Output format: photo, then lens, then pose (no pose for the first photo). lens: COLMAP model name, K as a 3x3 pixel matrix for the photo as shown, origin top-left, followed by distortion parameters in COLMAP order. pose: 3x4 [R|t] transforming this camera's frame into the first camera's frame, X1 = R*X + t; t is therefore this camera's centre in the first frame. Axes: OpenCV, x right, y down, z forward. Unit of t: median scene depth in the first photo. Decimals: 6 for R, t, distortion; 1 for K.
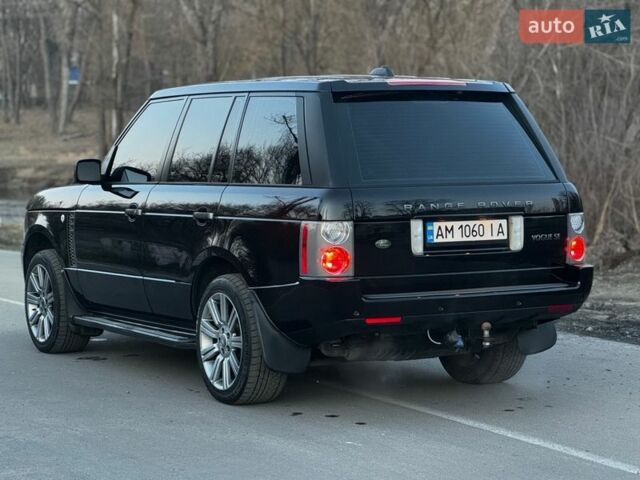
lens RADIAL K [[1780.9, 0, 320.0], [0, 1780.9, 240.0], [0, 0, 1]] dist [-0.004931, 5.877456]
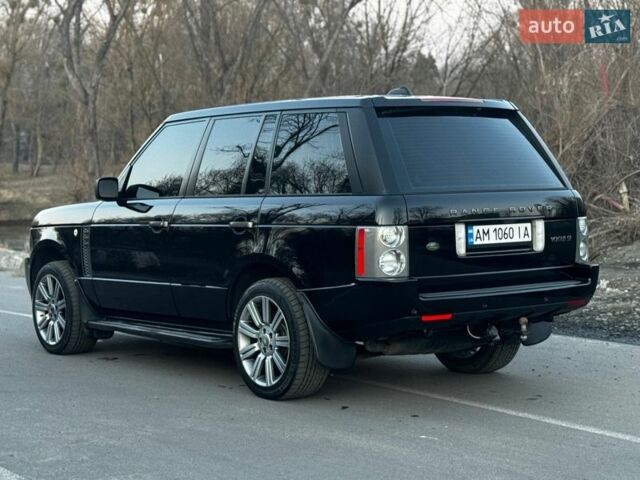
lens RADIAL K [[1289.8, 0, 310.5], [0, 1289.8, 213.8], [0, 0, 1]] dist [0.149433, 0.269184]
pose [[0.990511, -0.013751, 0.136746, -0.135669], [0.018268, 0.999326, -0.031826, 0.005619], [-0.136216, 0.034022, 0.990095, 0.225875]]
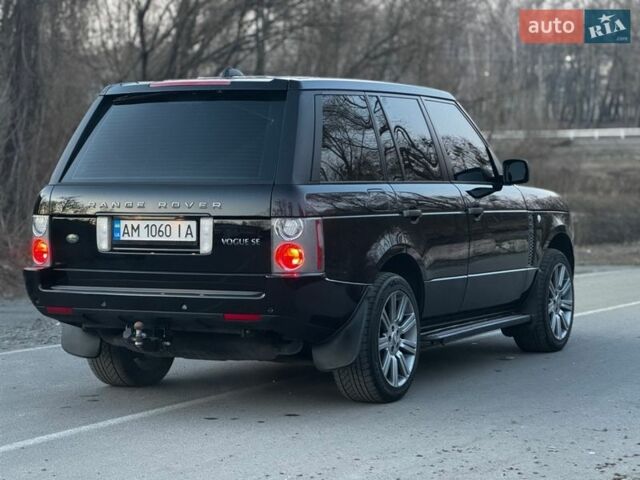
lens RADIAL K [[1780.9, 0, 320.0], [0, 1780.9, 240.0], [0, 0, 1]] dist [-0.004931, 5.877456]
pose [[0.553594, 0.038593, -0.831892, 0.938034], [-0.048764, 0.998714, 0.013882, -0.017723], [0.831358, 0.032882, 0.554764, 0.506553]]
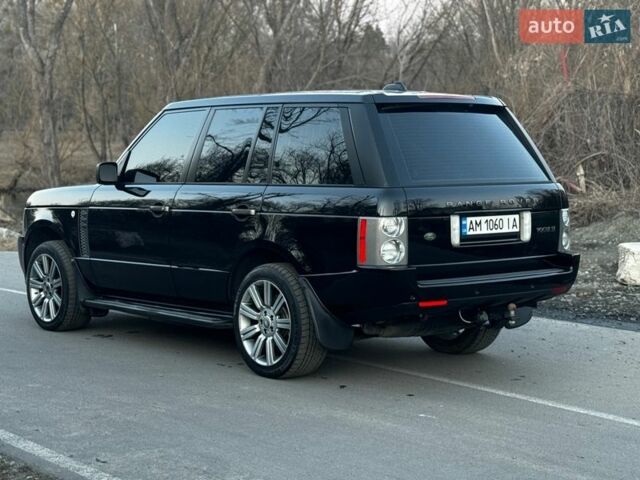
lens RADIAL K [[1289.8, 0, 310.5], [0, 1289.8, 213.8], [0, 0, 1]] dist [0.149433, 0.269184]
pose [[0.983735, -0.003682, 0.179586, -0.177679], [0.005254, 0.999952, -0.008280, -0.005607], [-0.179547, 0.009089, 0.983707, 0.189384]]
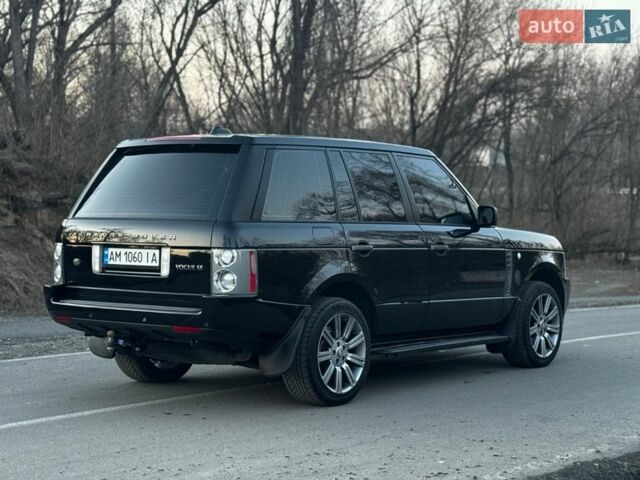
lens RADIAL K [[1289.8, 0, 310.5], [0, 1289.8, 213.8], [0, 0, 1]] dist [0.149433, 0.269184]
pose [[0.370796, 0.013473, -0.928617, 0.927829], [-0.071759, 0.997321, -0.014183, -0.030023], [0.925938, 0.071895, 0.370770, 0.758357]]
